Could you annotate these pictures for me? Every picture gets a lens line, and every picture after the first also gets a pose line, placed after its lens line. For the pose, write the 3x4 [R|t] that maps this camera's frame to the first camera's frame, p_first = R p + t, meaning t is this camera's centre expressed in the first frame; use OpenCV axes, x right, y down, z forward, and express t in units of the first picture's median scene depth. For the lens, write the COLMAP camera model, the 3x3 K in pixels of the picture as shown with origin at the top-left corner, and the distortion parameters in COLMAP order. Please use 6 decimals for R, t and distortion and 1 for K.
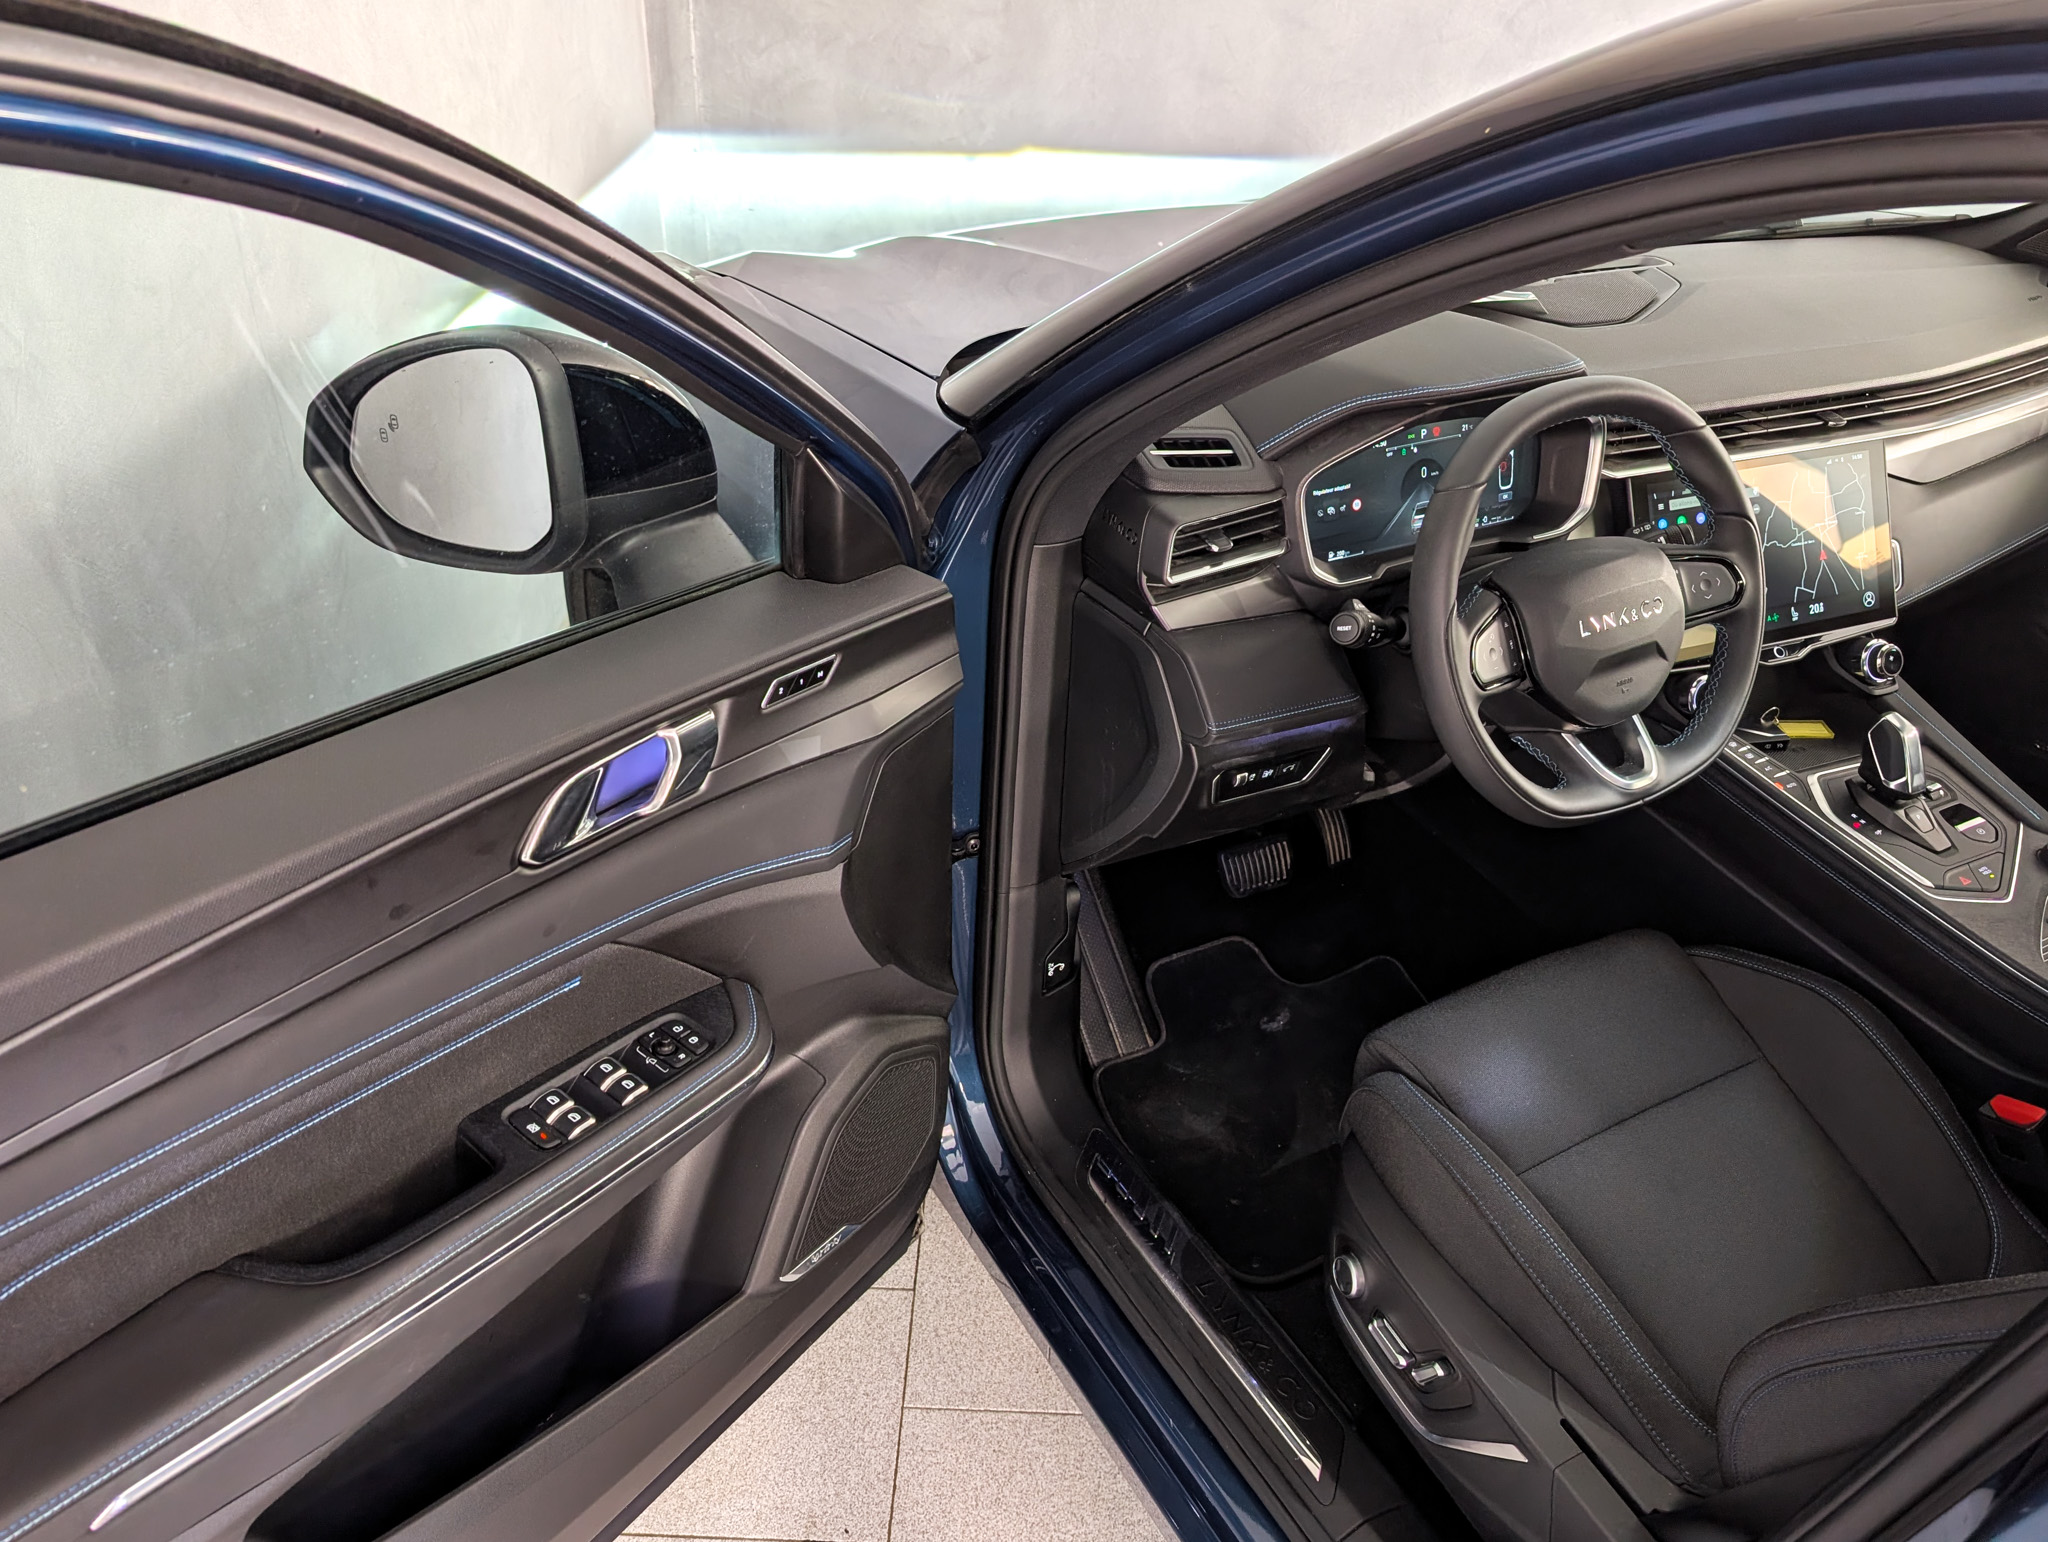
lens RADIAL K [[1482.6, 0, 1041.6], [0, 1482.6, 797.7], [0, 0, 1]] dist [0.011514, -0.000113]
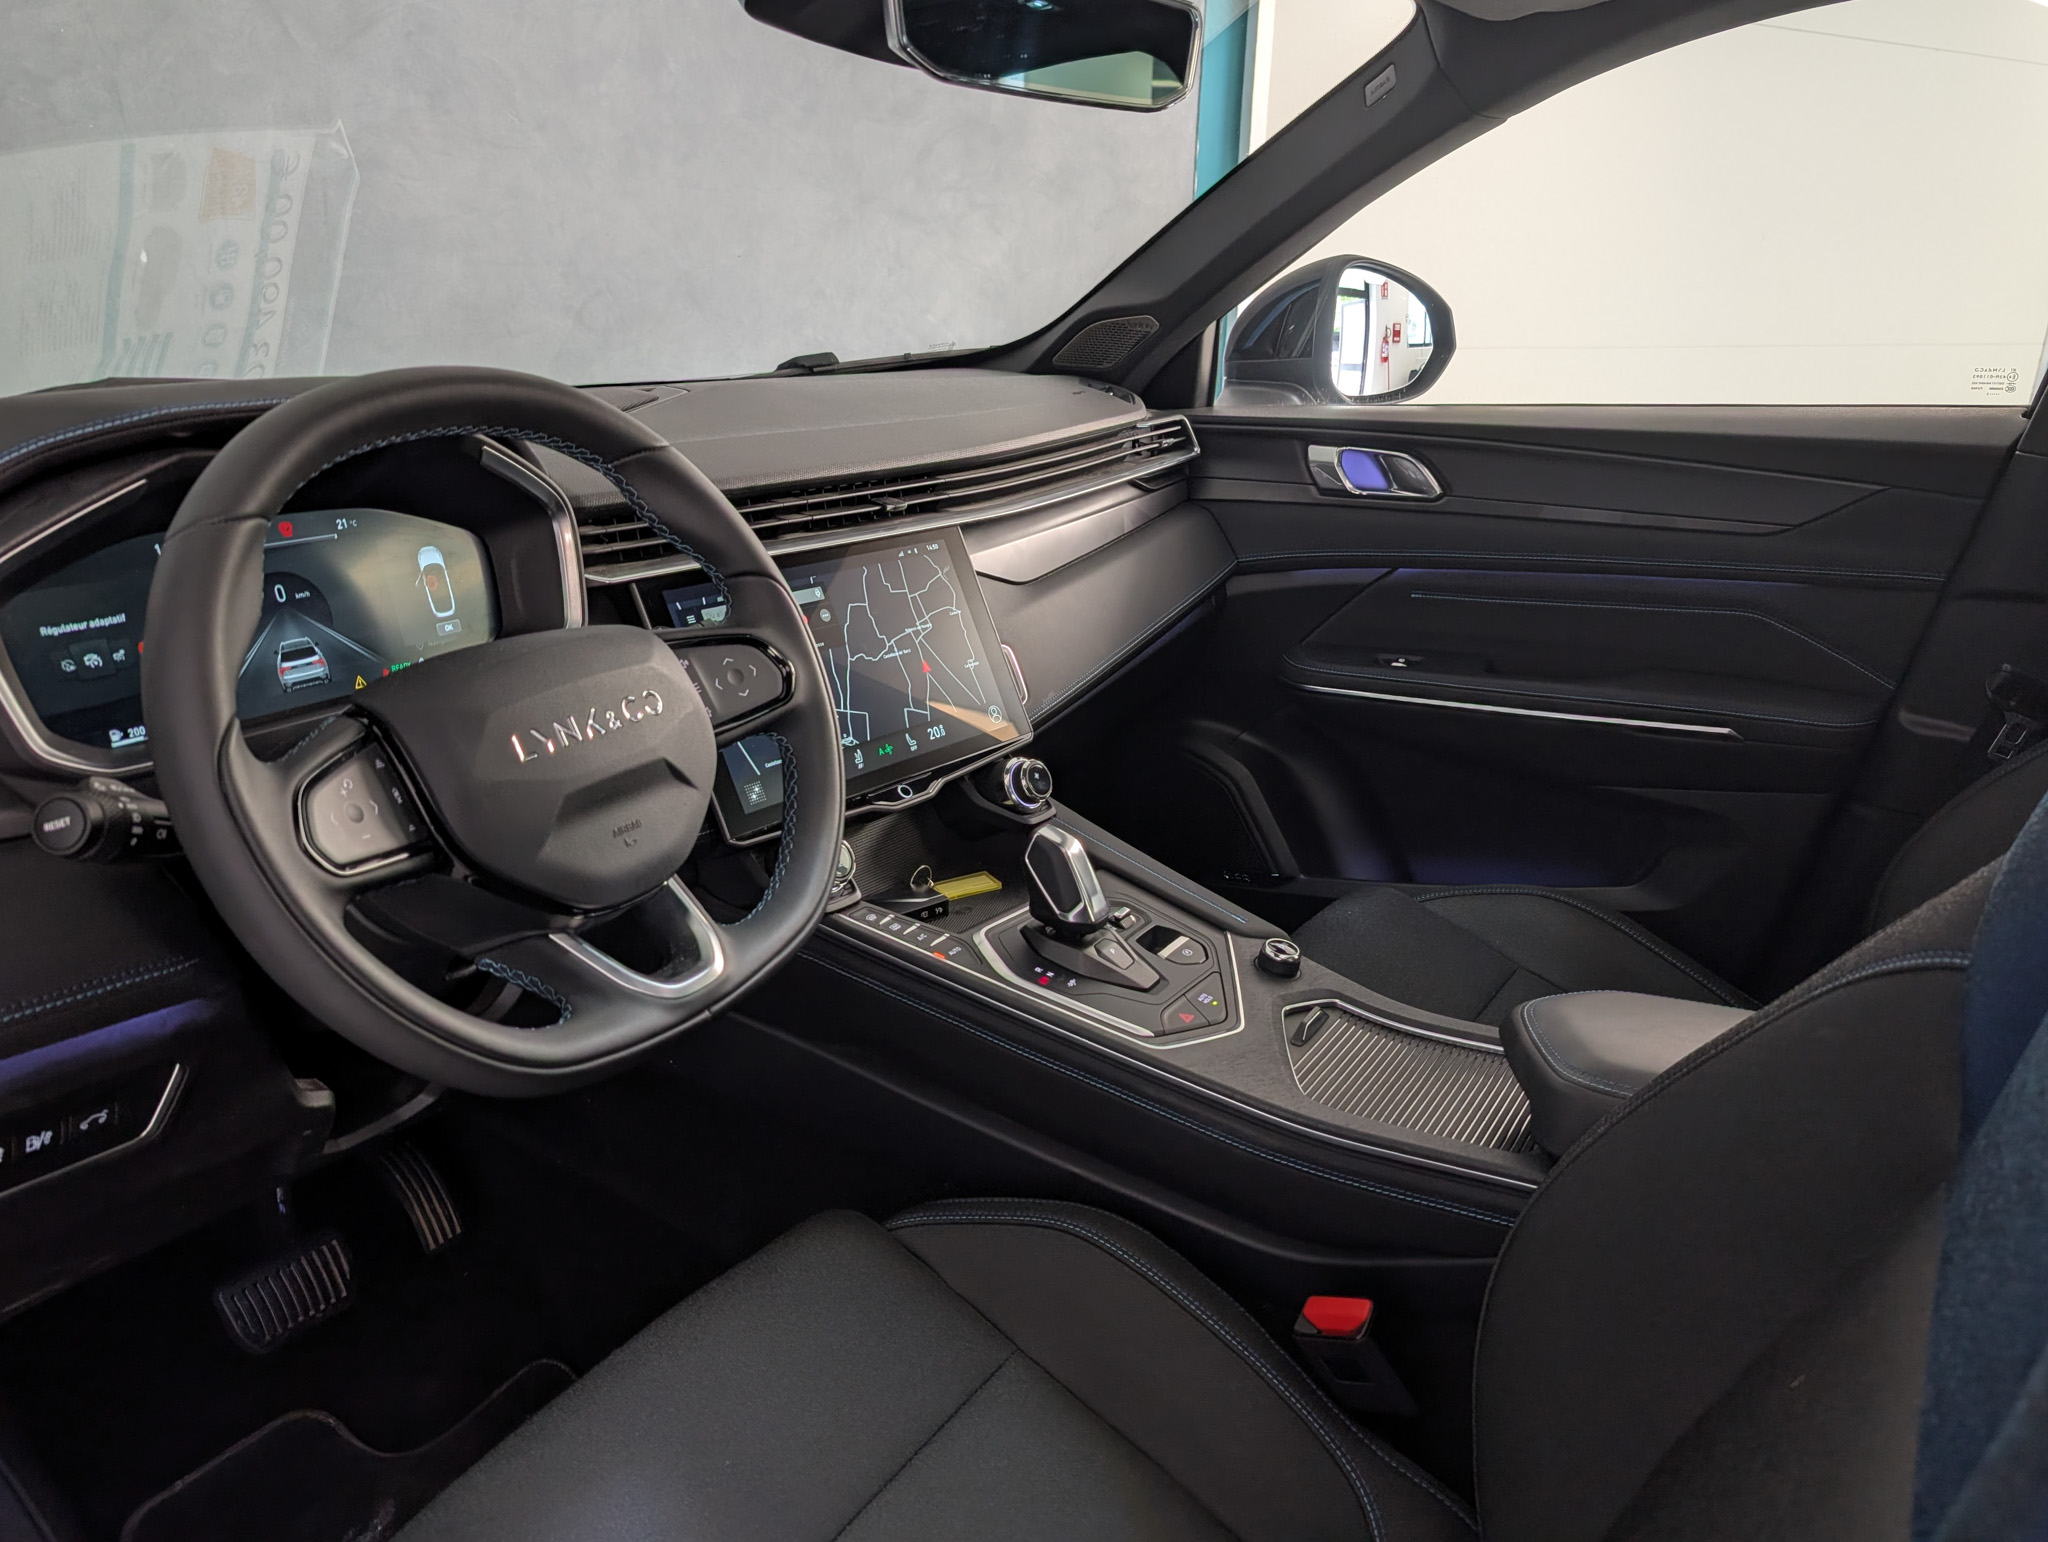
lens RADIAL K [[1482.6, 0, 1041.6], [0, 1482.6, 797.7], [0, 0, 1]] dist [0.011514, -0.000113]
pose [[0.868664, -0.177914, 0.462352, 0.226730], [0.276469, 0.948533, -0.154431, 0.044478], [-0.411081, 0.261975, 0.873145, 0.343504]]
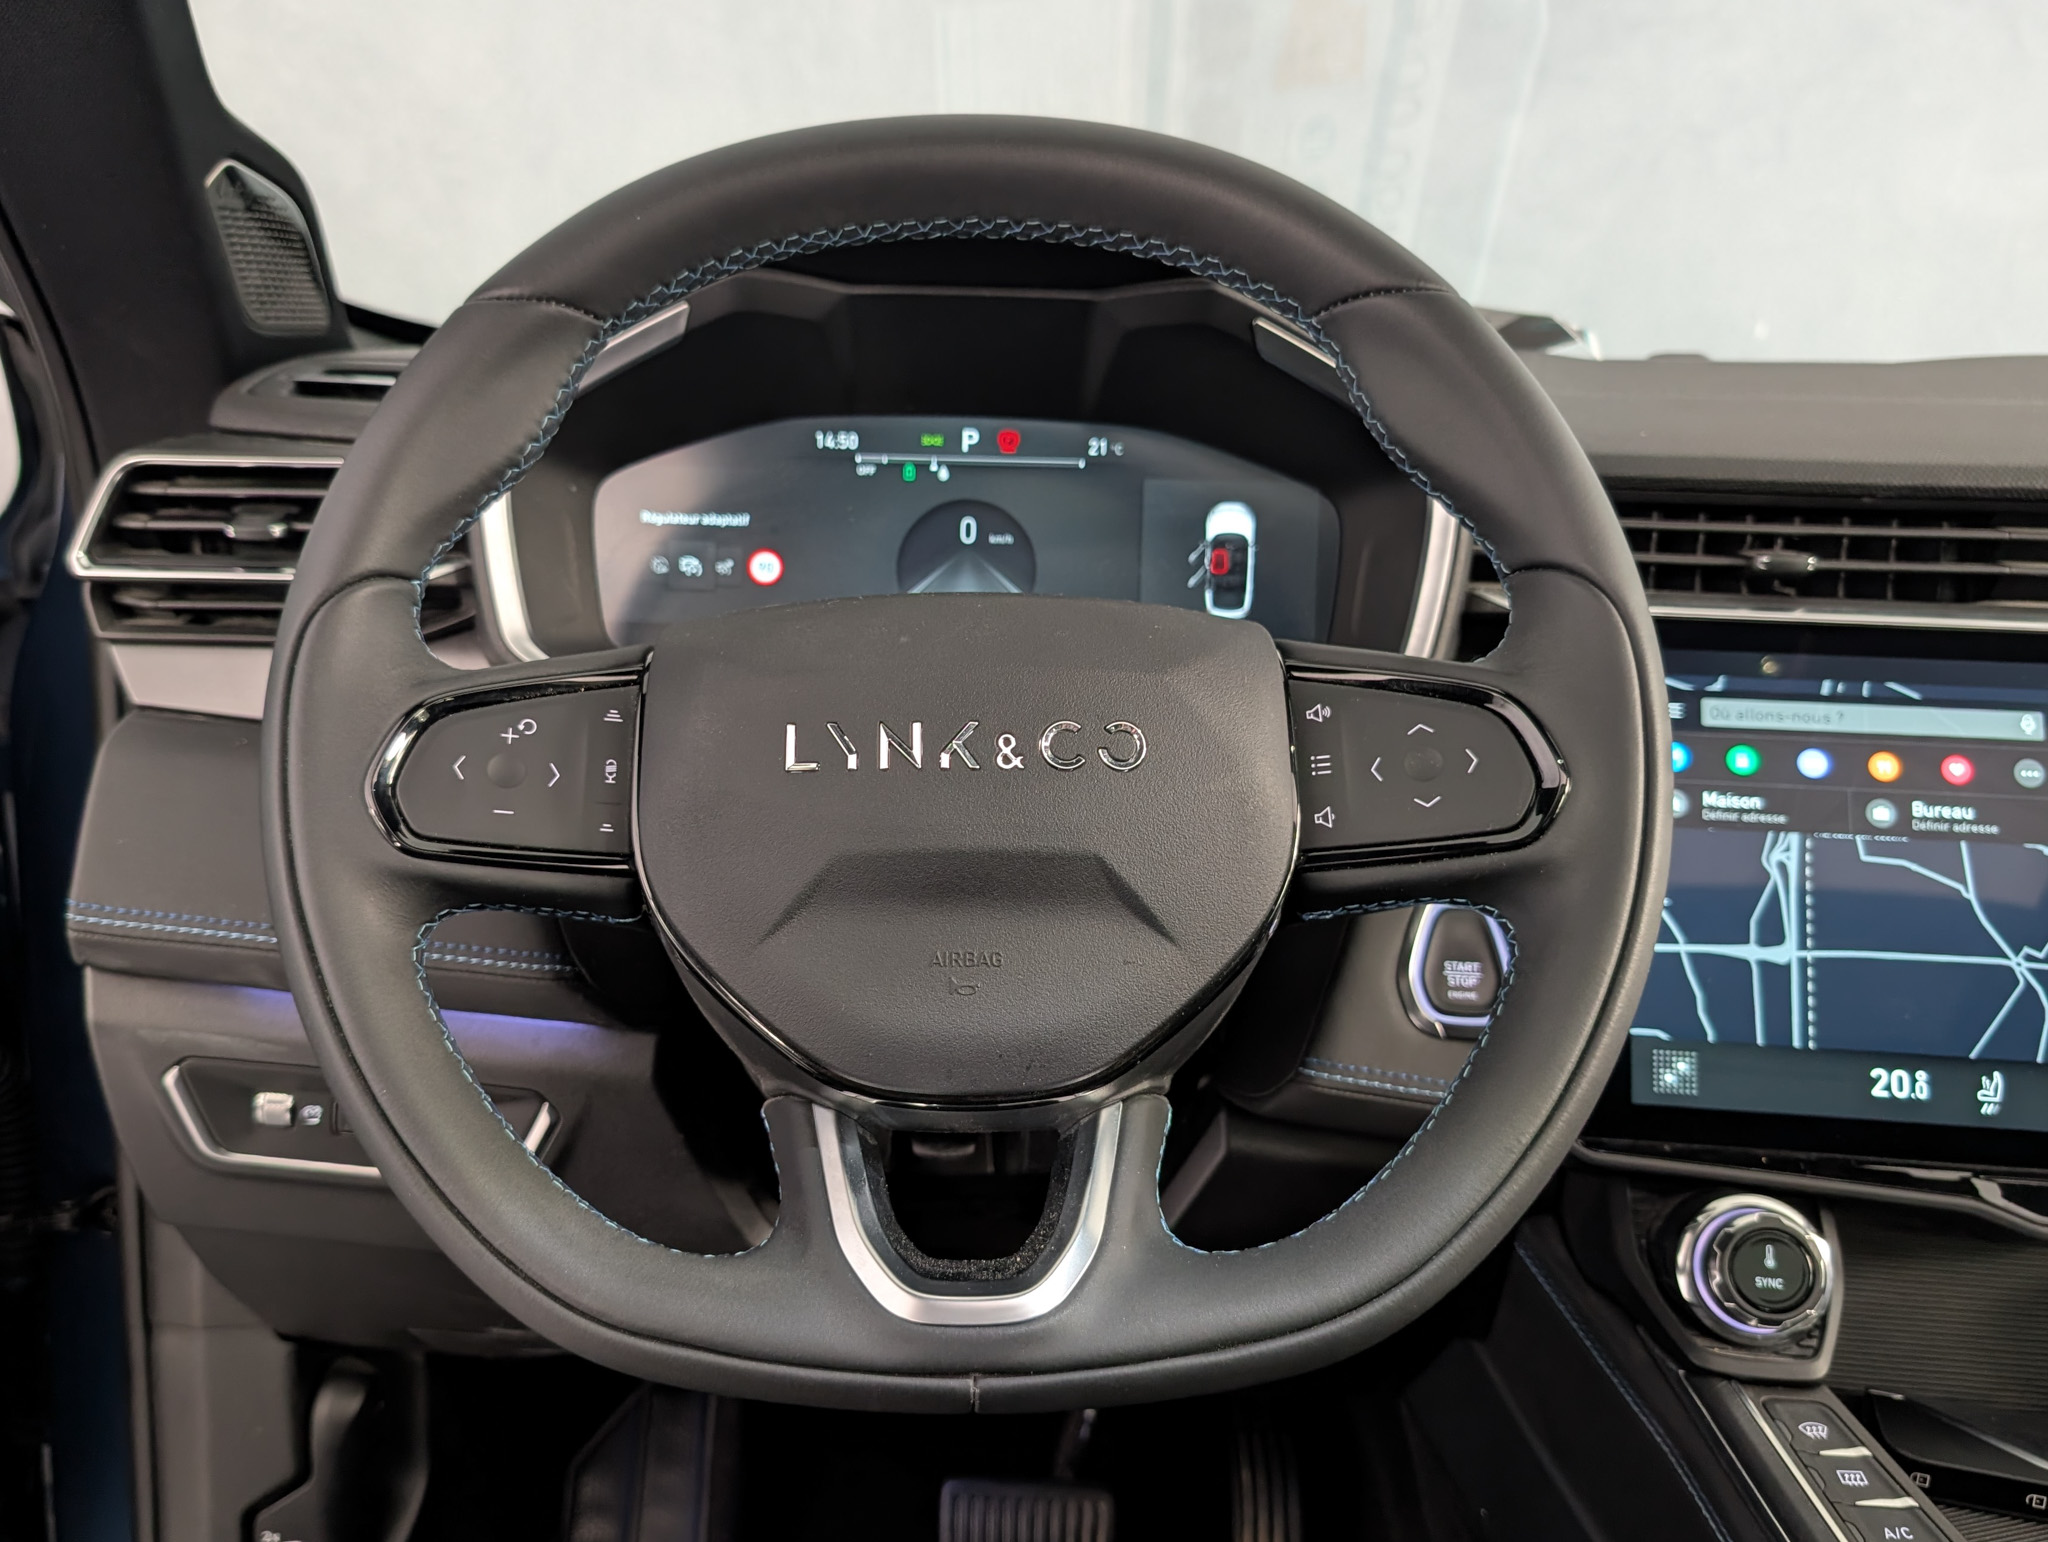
lens RADIAL K [[1733.4, 0, 962.0], [0, 1733.4, 823.2], [0, 0, 1]] dist [0.043745, -0.005317]
pose [[0.870677, 0.113780, -0.478515, 0.493967], [-0.268175, 0.925364, -0.267924, -0.007171], [0.412316, 0.361601, 0.836206, 0.601270]]
